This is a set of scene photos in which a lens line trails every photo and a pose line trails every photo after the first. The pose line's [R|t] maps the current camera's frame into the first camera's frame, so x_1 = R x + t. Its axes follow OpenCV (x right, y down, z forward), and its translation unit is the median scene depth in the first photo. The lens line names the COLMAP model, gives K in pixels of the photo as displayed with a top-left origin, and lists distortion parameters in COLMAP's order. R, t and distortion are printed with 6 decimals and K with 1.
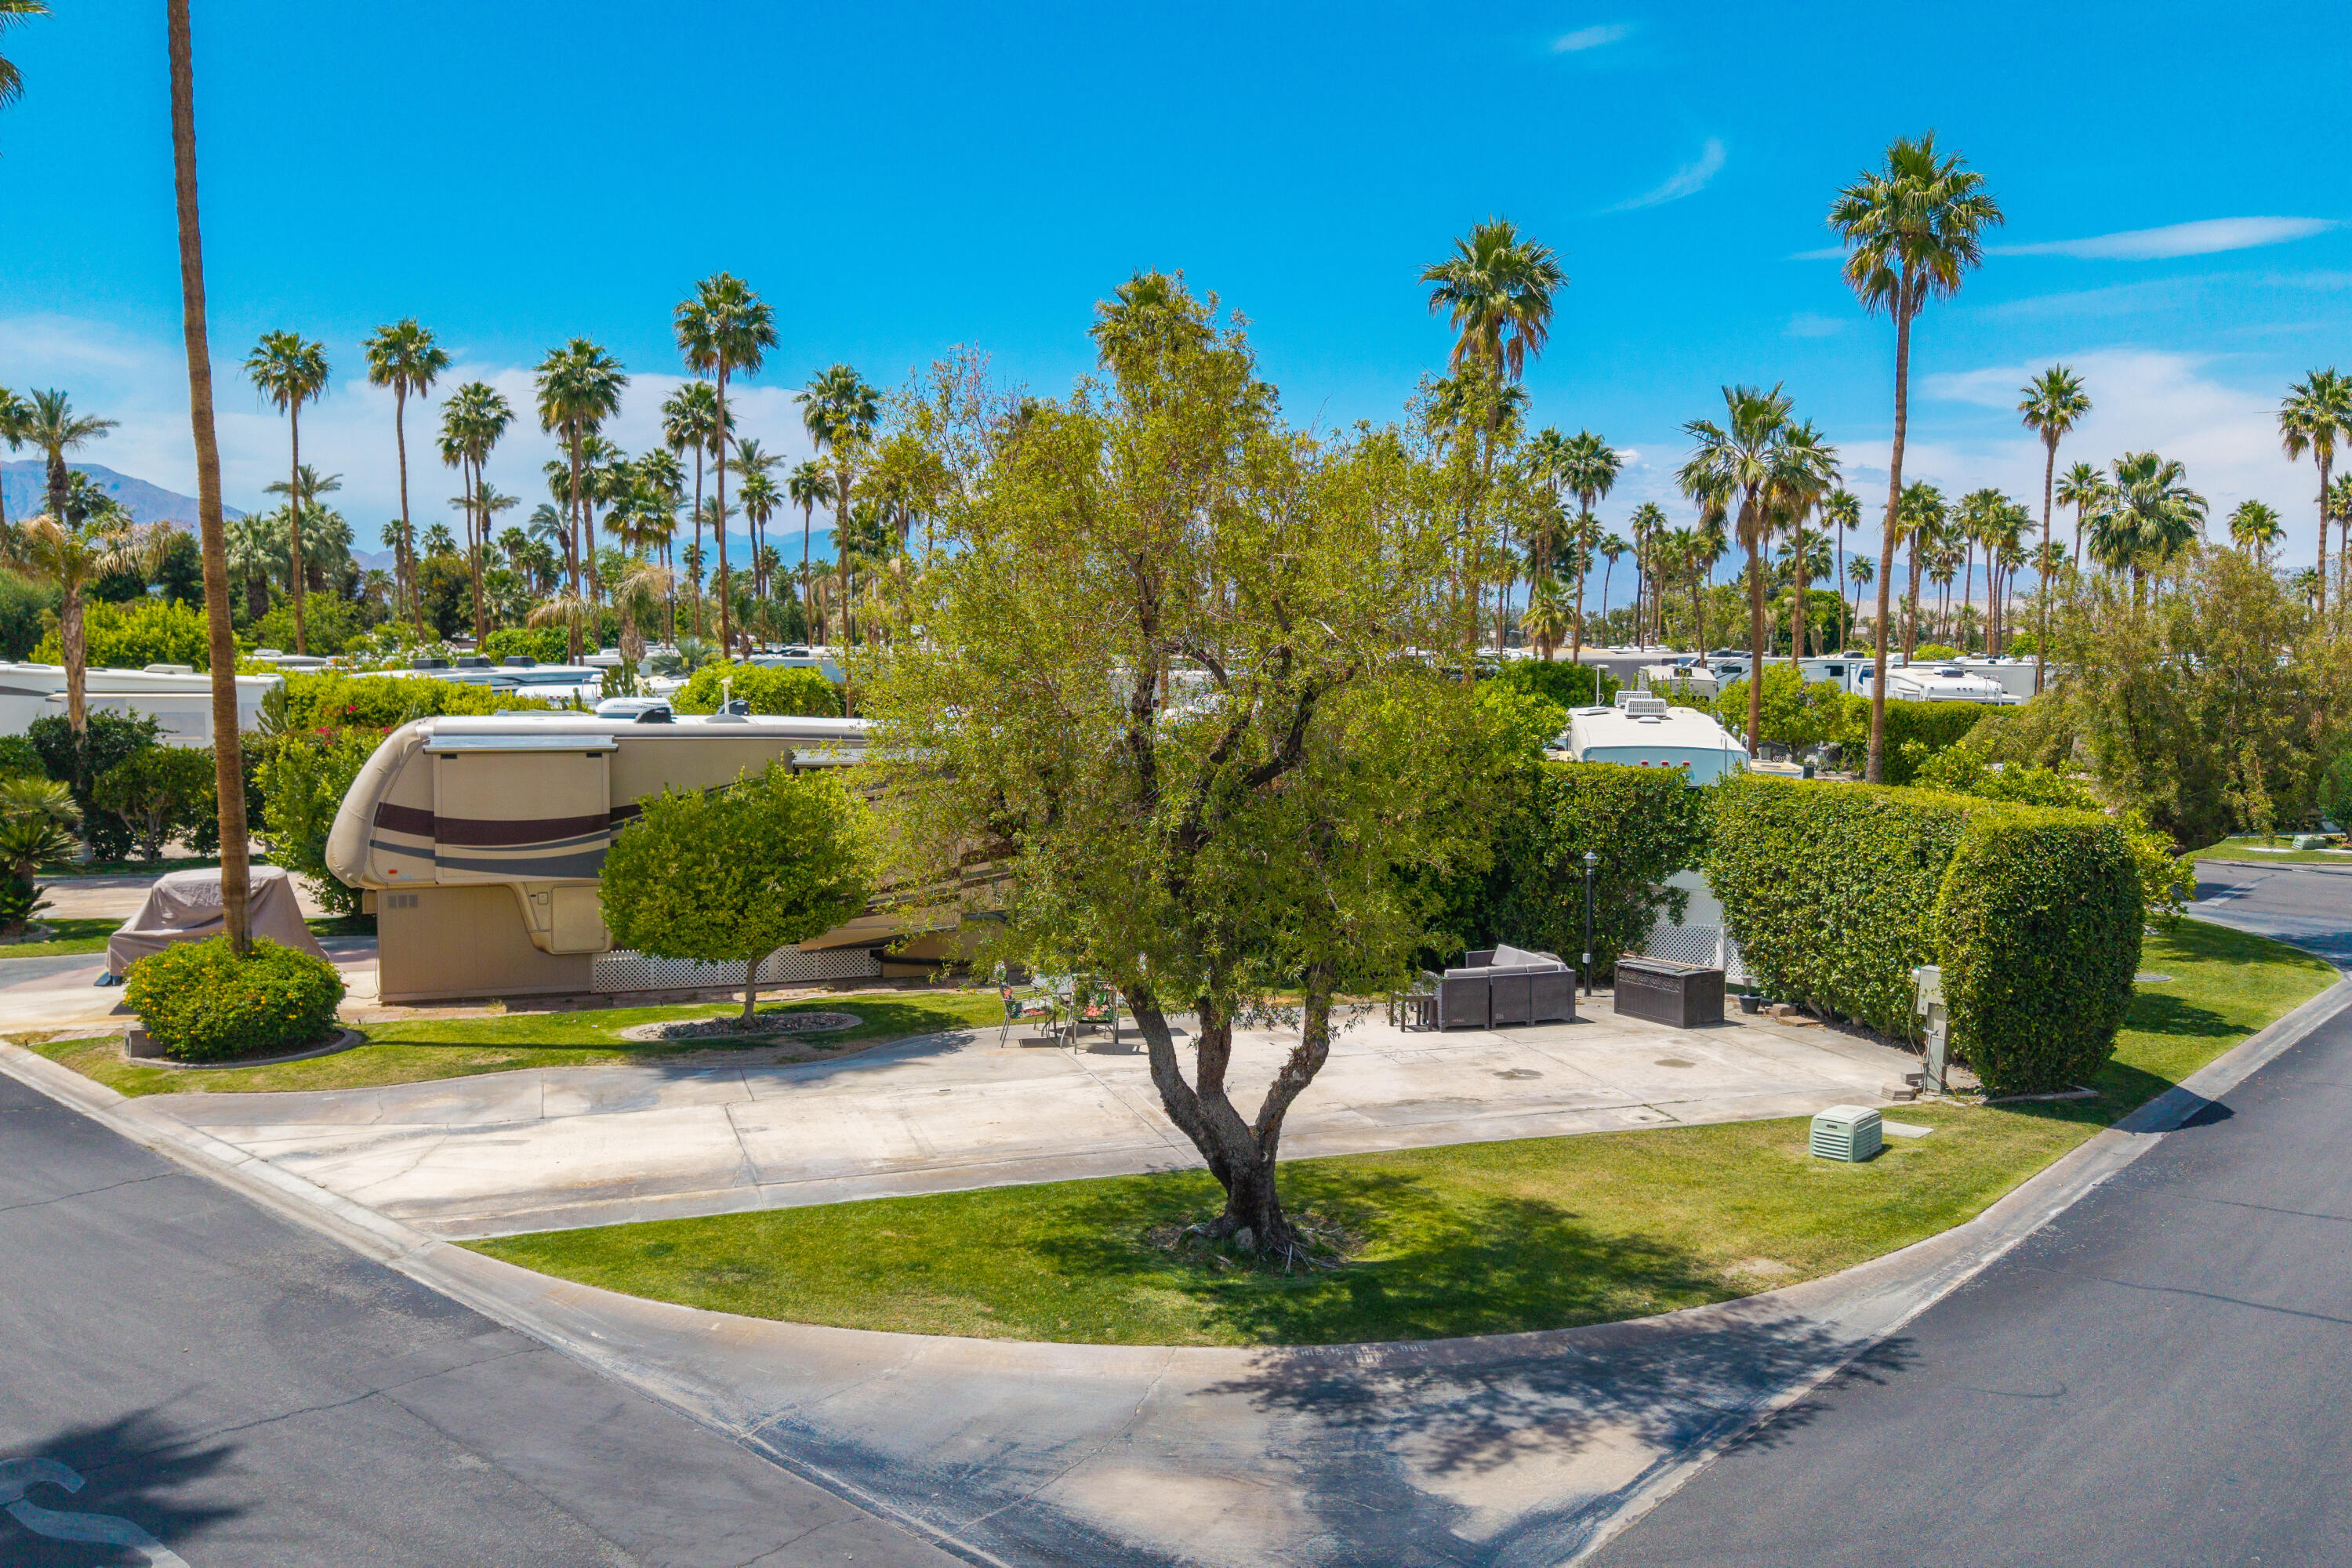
lens RADIAL K [[1876.1, 0, 1206.5], [0, 1876.1, 776.6], [0, 0, 1]] dist [0.038993, -0.071730]
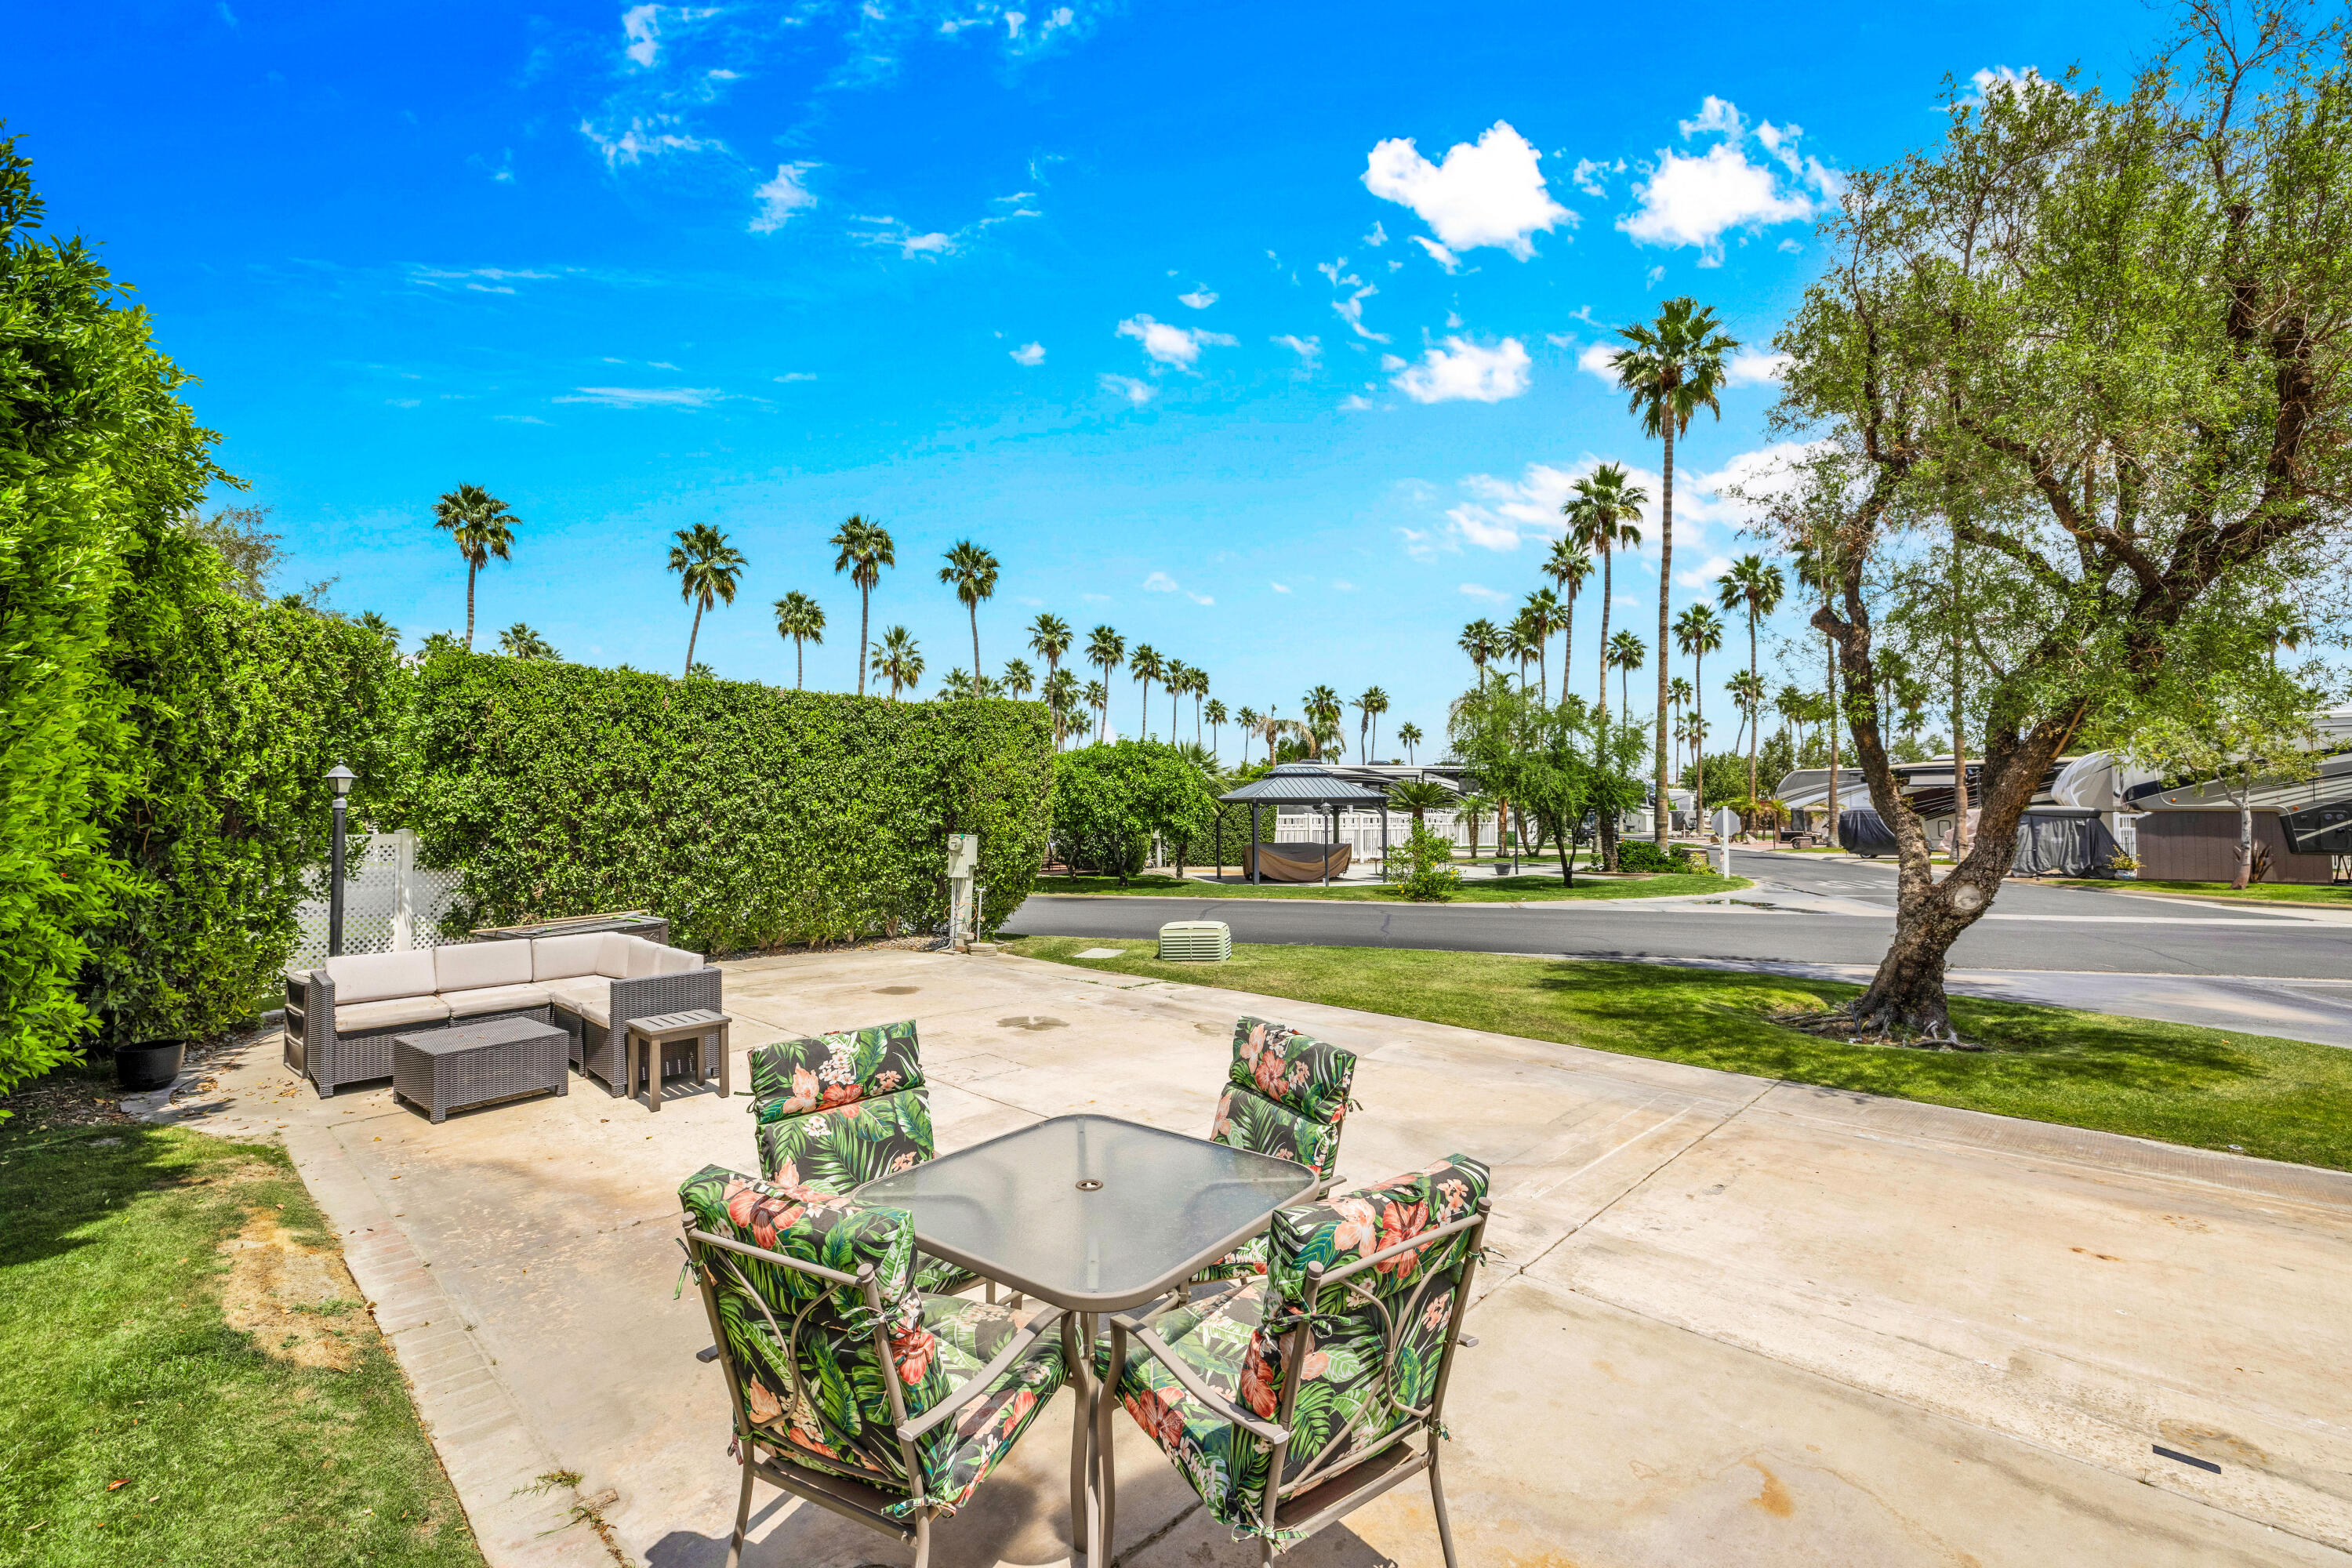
lens RADIAL K [[1006.0, 0, 1164.9], [0, 1006.0, 775.3], [0, 0, 1]] dist [0.001484, 0.000389]
pose [[-0.452029, 0.025789, 0.891630, -0.187844], [0.066332, 0.997786, 0.004769, 0.069331], [-0.889534, 0.061299, -0.452739, 1.115620]]
